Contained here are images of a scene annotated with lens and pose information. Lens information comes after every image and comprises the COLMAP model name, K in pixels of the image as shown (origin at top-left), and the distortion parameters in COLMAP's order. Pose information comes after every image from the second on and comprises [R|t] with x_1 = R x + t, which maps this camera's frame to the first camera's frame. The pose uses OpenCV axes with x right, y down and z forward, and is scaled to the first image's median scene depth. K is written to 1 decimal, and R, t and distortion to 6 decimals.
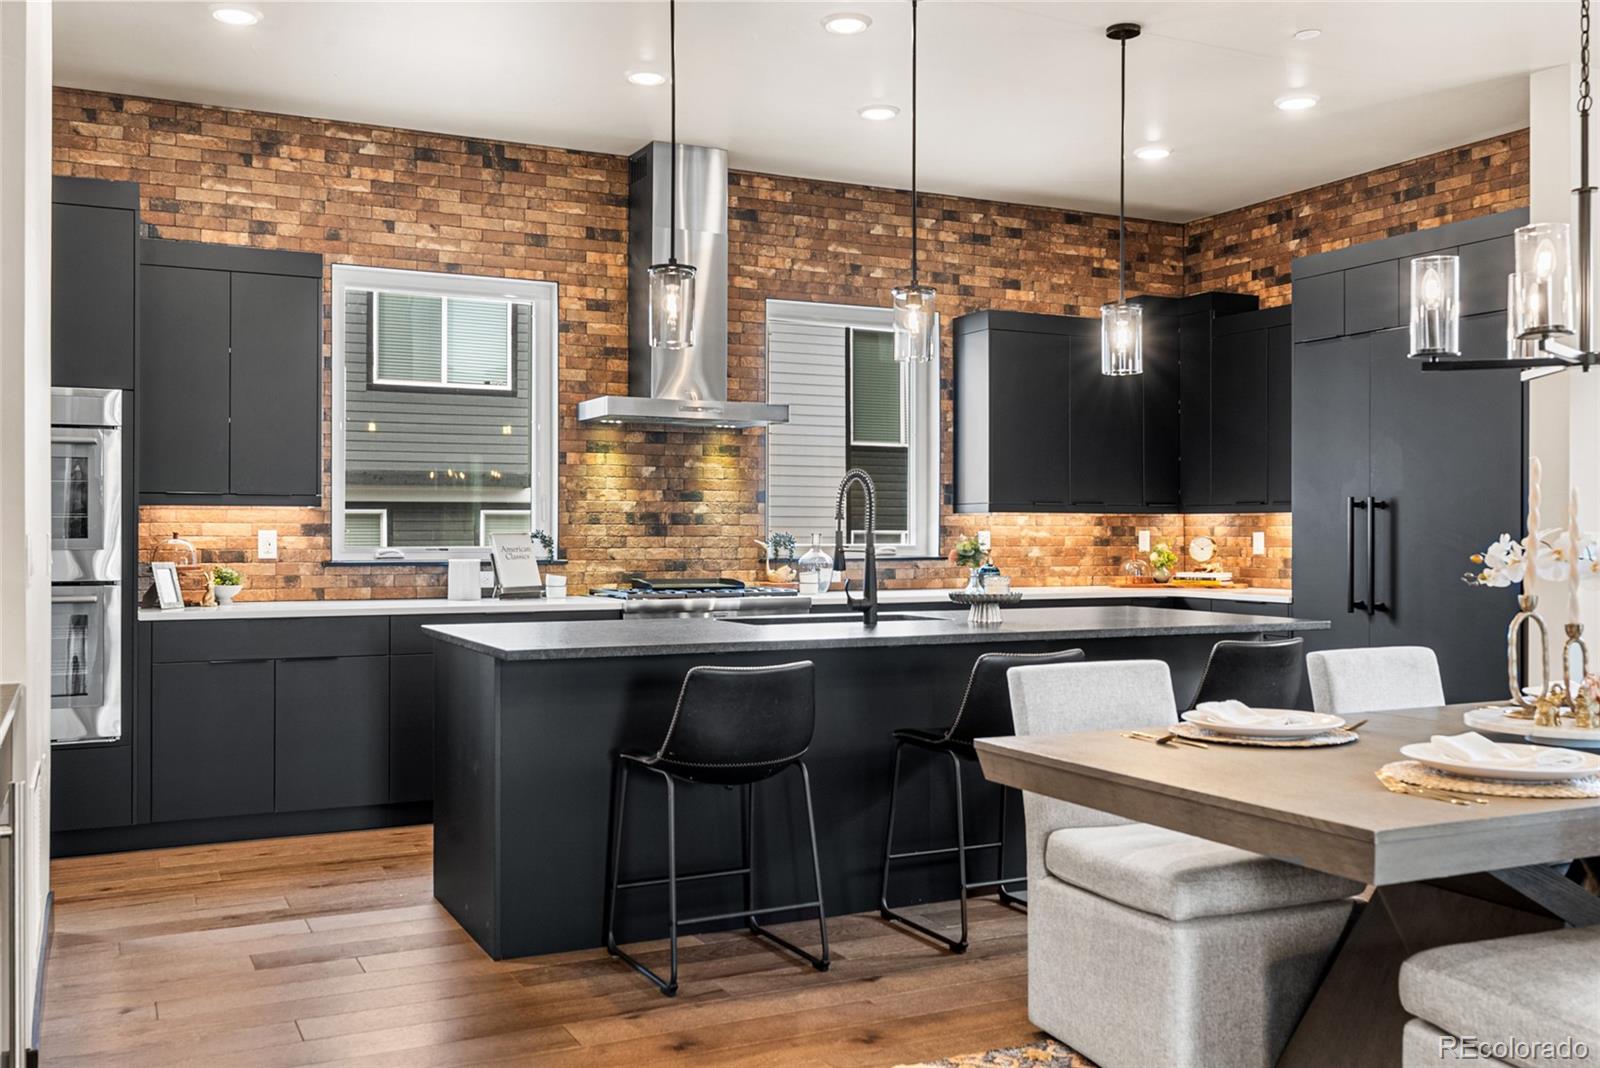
lens RADIAL K [[1432.8, 0, 787.3], [0, 1432.8, 535.9], [0, 0, 1]] dist [-0.010923, 0.021689]
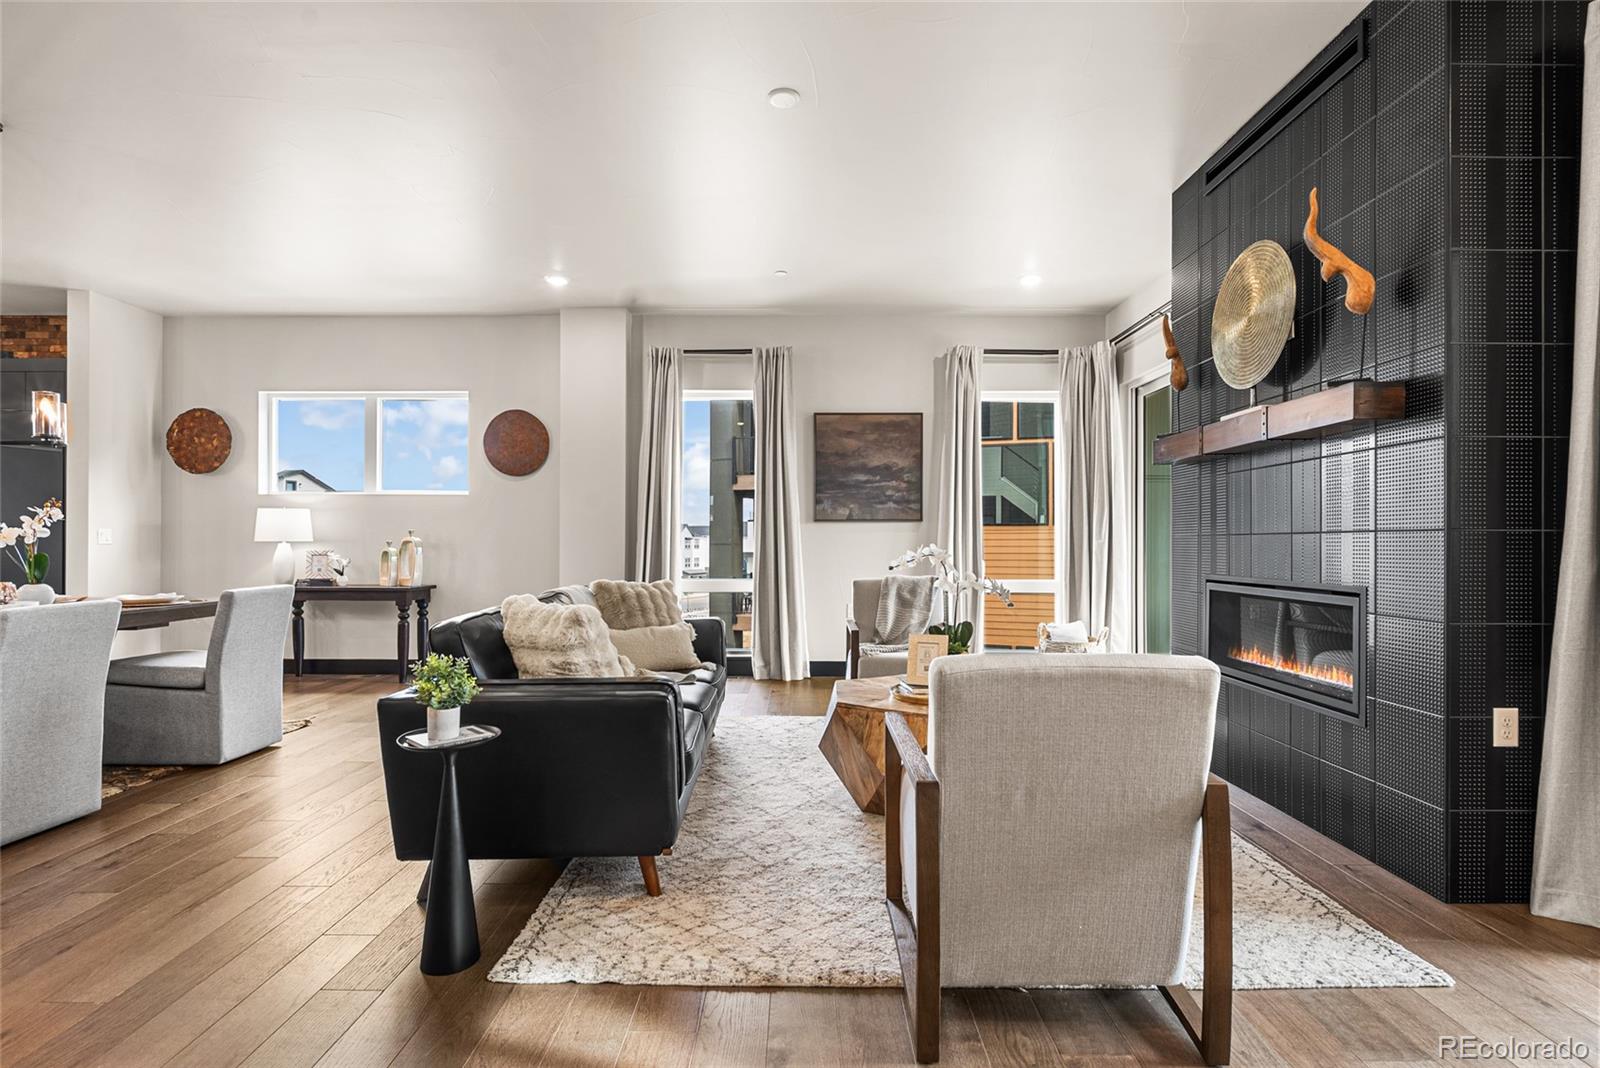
lens RADIAL K [[793.4, 0, 804.0], [0, 793.4, 540.5], [0, 0, 1]] dist [-0.011228, 0.005850]
pose [[0.450423, 0.001996, 0.892813, 0.015779], [0.001526, 0.999994, -0.003006, 0.015017], [-0.892814, 0.002717, 0.450418, -0.297861]]
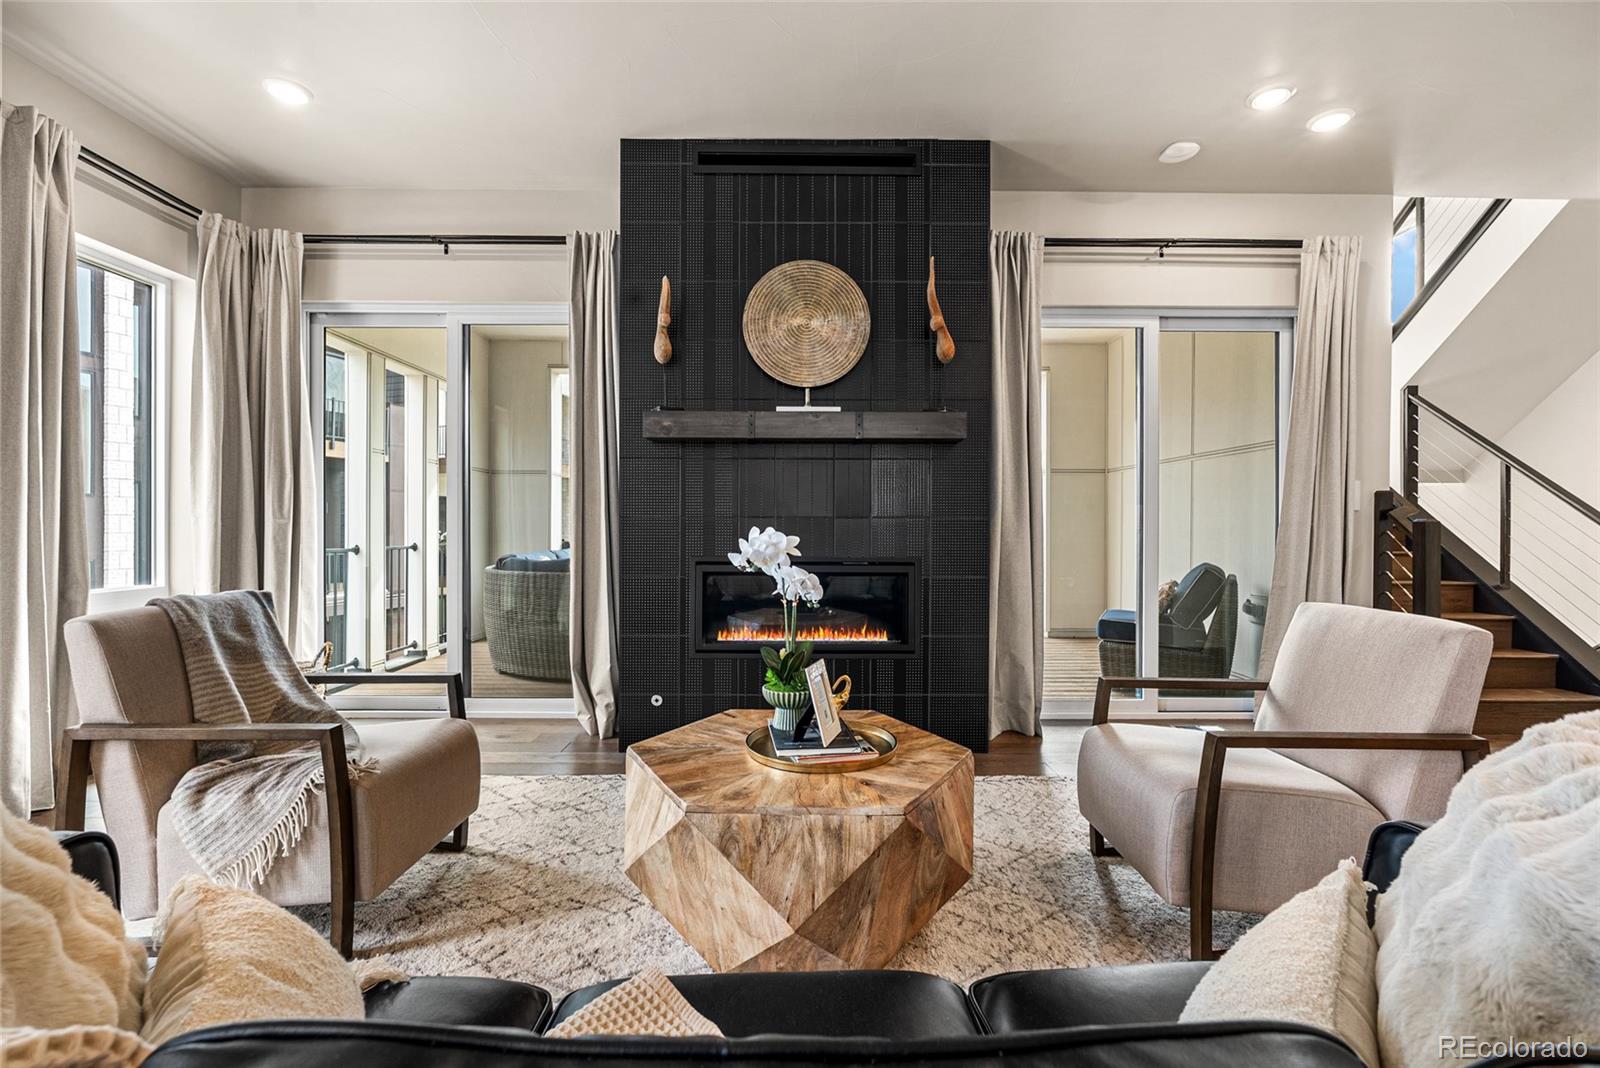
lens RADIAL K [[718.3, 0, 799.3], [0, 718.3, 522.4], [0, 0, 1]] dist [-0.004801, 0.000114]
pose [[-0.897132, -0.002969, 0.441754, 0.365367], [-0.003274, 0.999995, 0.000072, 0.012931], [-0.441751, -0.001382, -0.897136, 0.128770]]
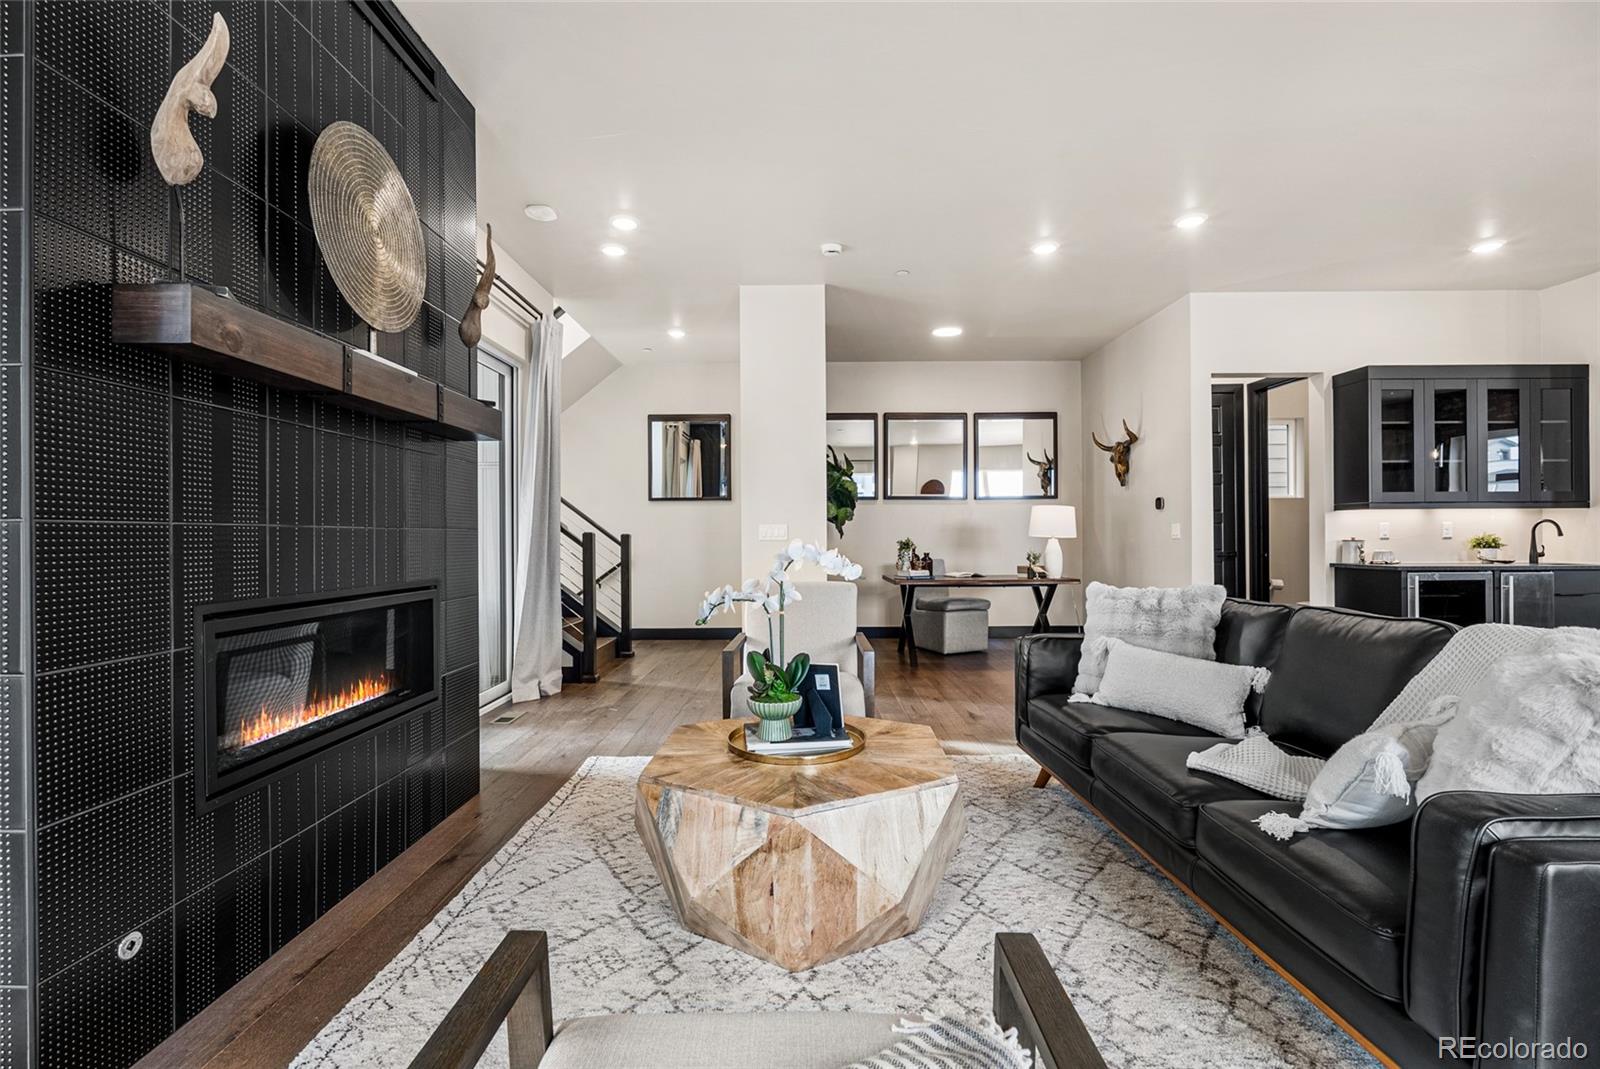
lens RADIAL K [[718.3, 0, 815.0], [0, 718.3, 539.1], [0, 0, 1]] dist [-0.004801, 0.000114]
pose [[-0.438414, 0.004903, -0.898760, 0.789315], [0.002633, 0.999988, 0.004171, 0.014133], [0.898769, -0.000537, -0.438422, 0.001459]]
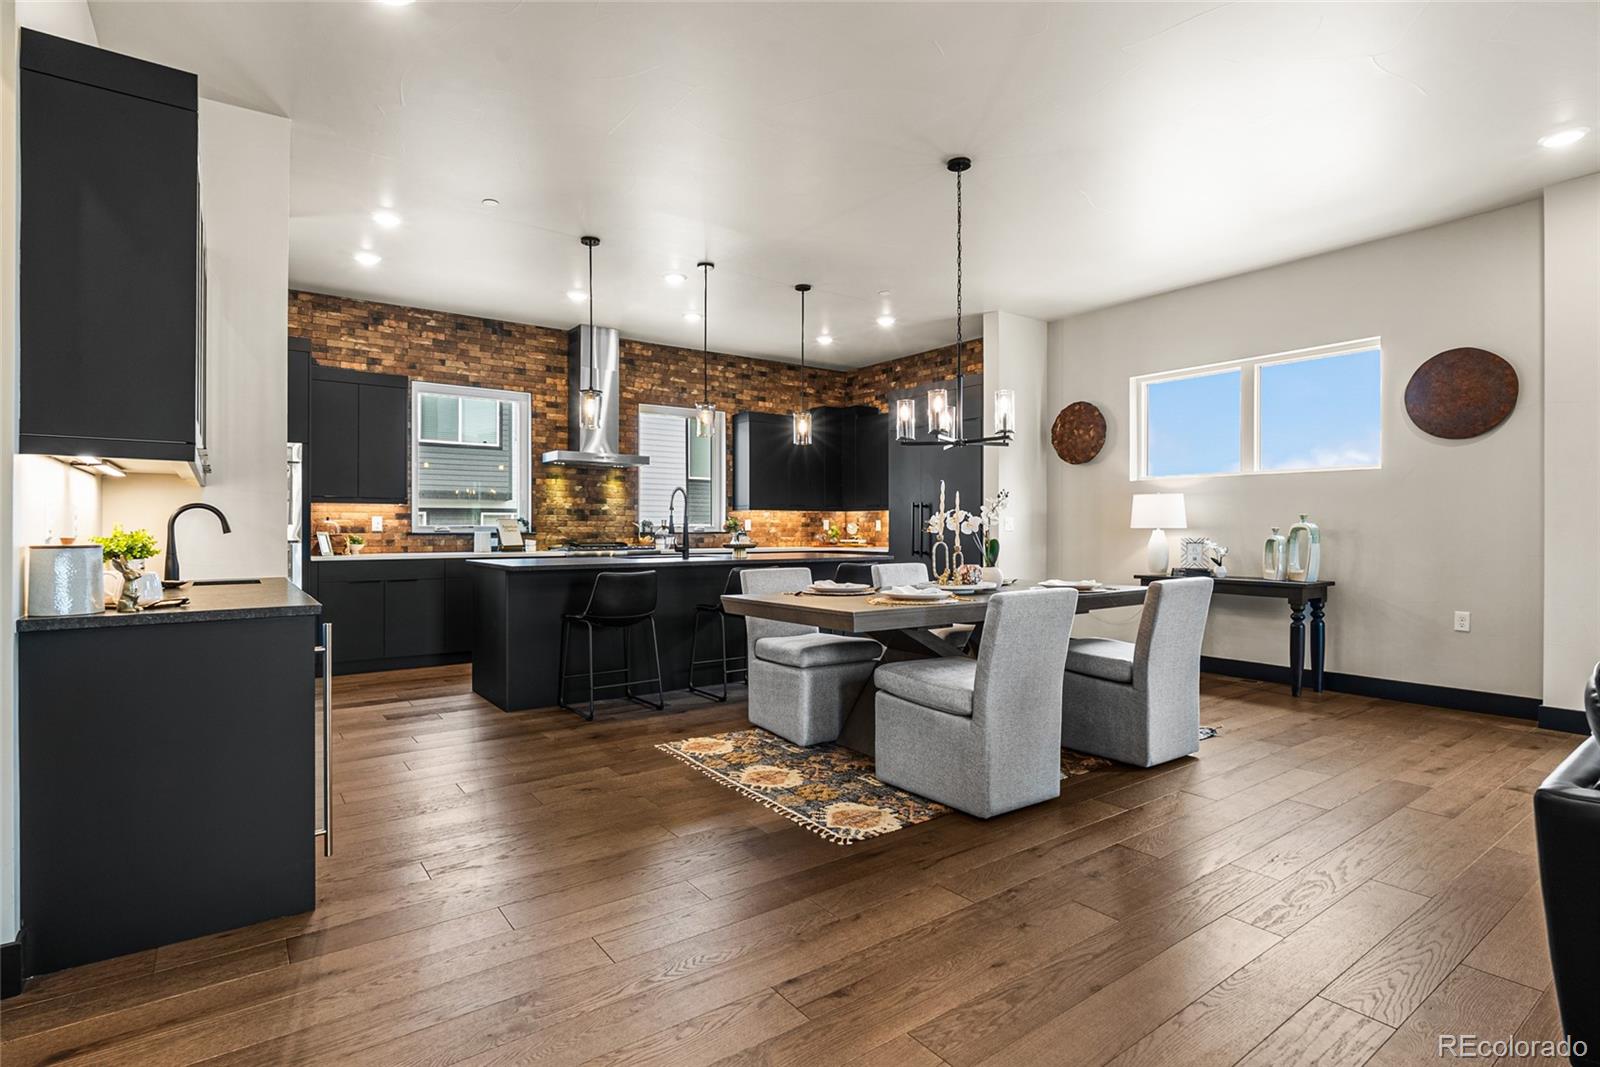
lens RADIAL K [[793.4, 0, 797.7], [0, 793.4, 530.6], [0, 0, 1]] dist [-0.011228, 0.005850]
pose [[0.984721, -0.001412, 0.174132, 0.011773], [0.001514, 0.999999, -0.000451, 0.014883], [-0.174131, 0.000708, 0.984722, -0.144738]]
